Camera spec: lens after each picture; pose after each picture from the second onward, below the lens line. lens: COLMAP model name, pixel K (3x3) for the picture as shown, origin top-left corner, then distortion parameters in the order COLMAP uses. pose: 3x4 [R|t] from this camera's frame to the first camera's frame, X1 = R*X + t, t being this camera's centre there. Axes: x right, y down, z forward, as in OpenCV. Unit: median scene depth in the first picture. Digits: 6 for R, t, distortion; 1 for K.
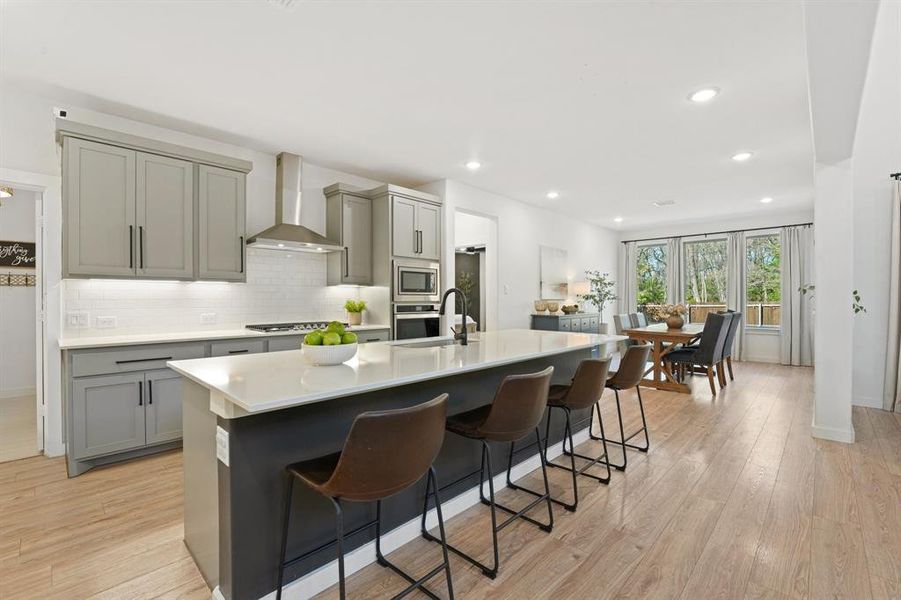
lens RADIAL K [[387.8, 0, 450.5], [0, 387.8, 300.0], [0, 0, 1]] dist [-0.032392, -0.000269]
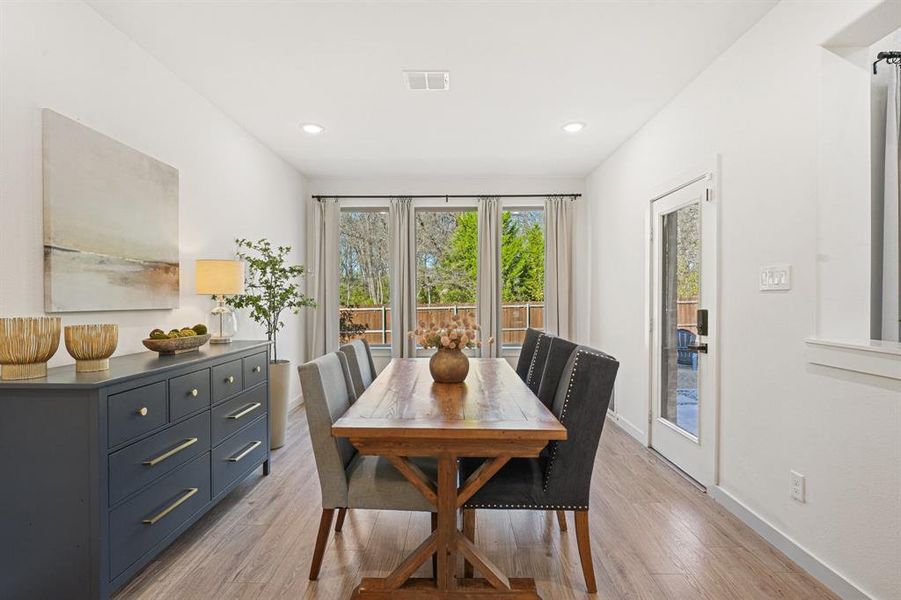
lens RADIAL K [[434.8, 0, 446.1], [0, 434.8, 295.1], [0, 0, 1]] dist [-0.008444, -0.000228]
pose [[0.728600, 0.004908, 0.684921, 0.208576], [0.003162, 0.999940, -0.010529, -0.008730], [-0.684932, 0.009837, 0.728541, 0.540718]]
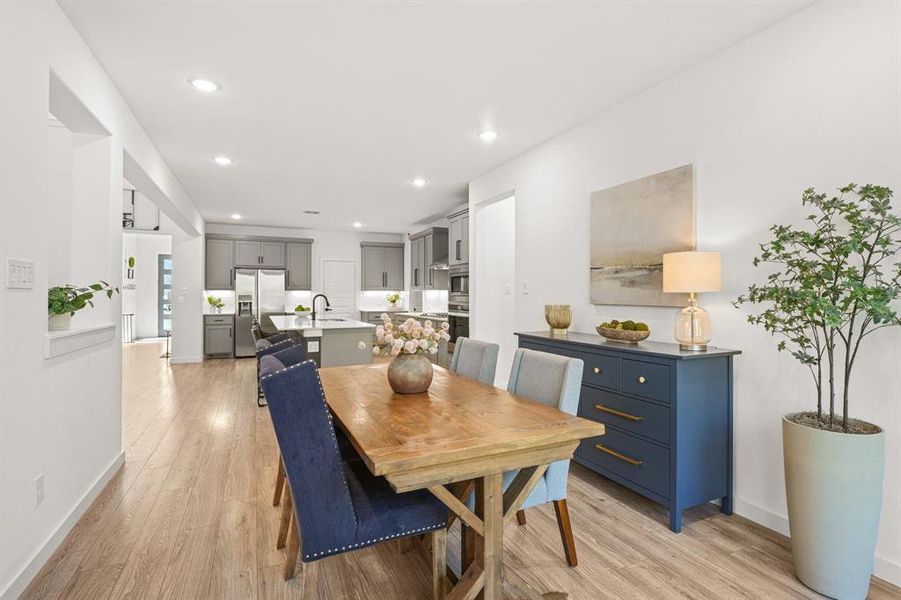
lens RADIAL K [[434.8, 0, 446.1], [0, 434.8, 295.1], [0, 0, 1]] dist [-0.008444, -0.000228]
pose [[-0.373846, 0.001322, -0.927490, 0.730554], [-0.002520, 0.999994, 0.002441, -0.012458], [0.927487, 0.003250, -0.373841, 0.935109]]
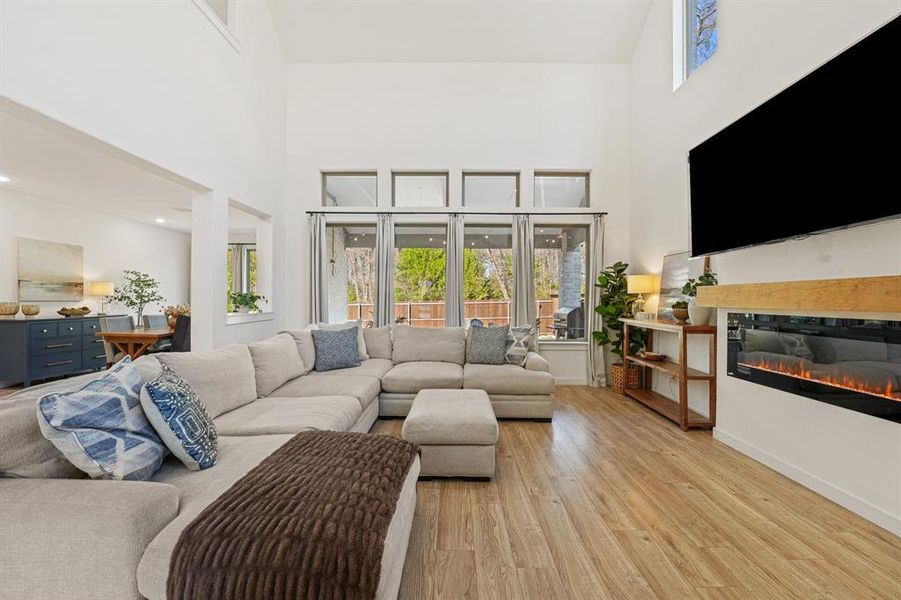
lens RADIAL K [[375.3, 0, 450.5], [0, 375.3, 300.0], [0, 0, 1]] dist [-0.022913, 0.000448]
pose [[0.724995, 0.004461, 0.688739, 0.334162], [-0.005121, 0.999986, -0.001086, -0.006598], [-0.688735, -0.002740, 0.725008, -0.206209]]
